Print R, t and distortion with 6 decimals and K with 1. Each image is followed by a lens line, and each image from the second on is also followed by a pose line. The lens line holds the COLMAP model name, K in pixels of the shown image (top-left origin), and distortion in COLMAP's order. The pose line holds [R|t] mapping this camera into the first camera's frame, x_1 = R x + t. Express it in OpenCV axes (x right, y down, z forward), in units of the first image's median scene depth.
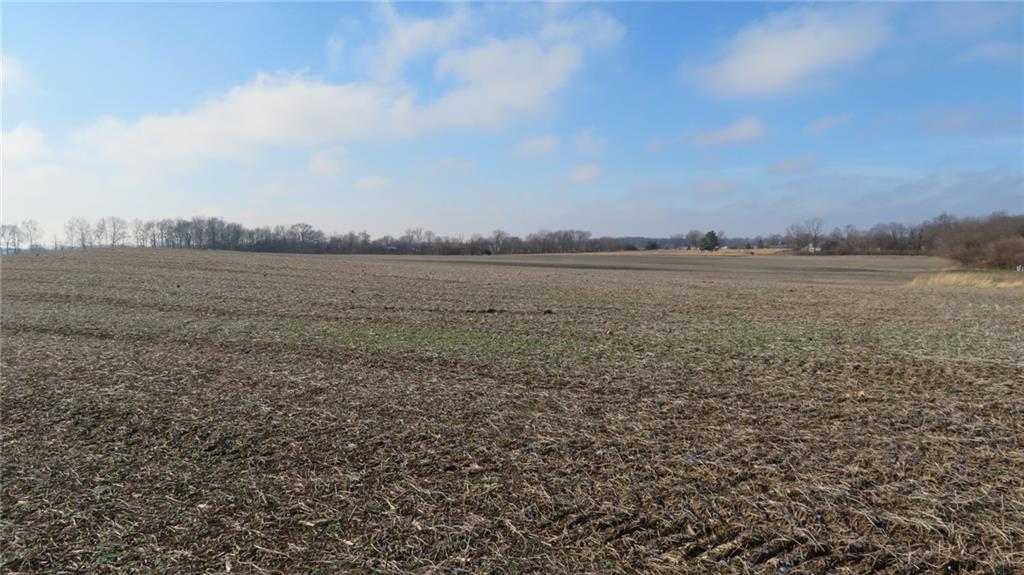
lens RADIAL K [[727.4, 0, 512.0], [0, 727.4, 290.8], [0, 0, 1]] dist [-0.002327, -0.000527]
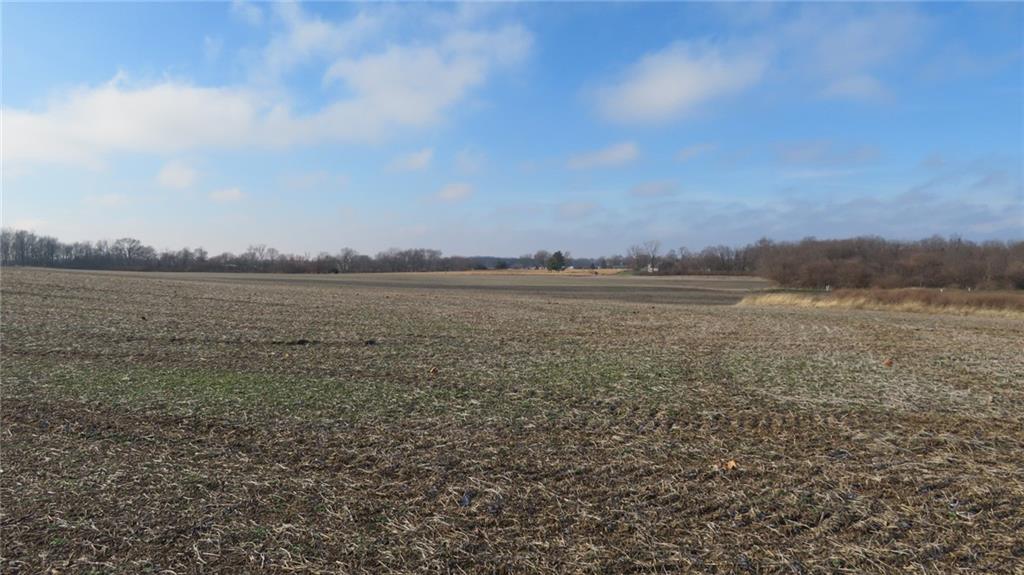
lens RADIAL K [[727.4, 0, 510.5], [0, 727.4, 285.8], [0, 0, 1]] dist [-0.002327, -0.000527]
pose [[0.979807, 0.001405, 0.199941, 0.037964], [0.005156, 0.999465, -0.032289, -0.009011], [-0.199880, 0.032667, 0.979276, 0.111783]]
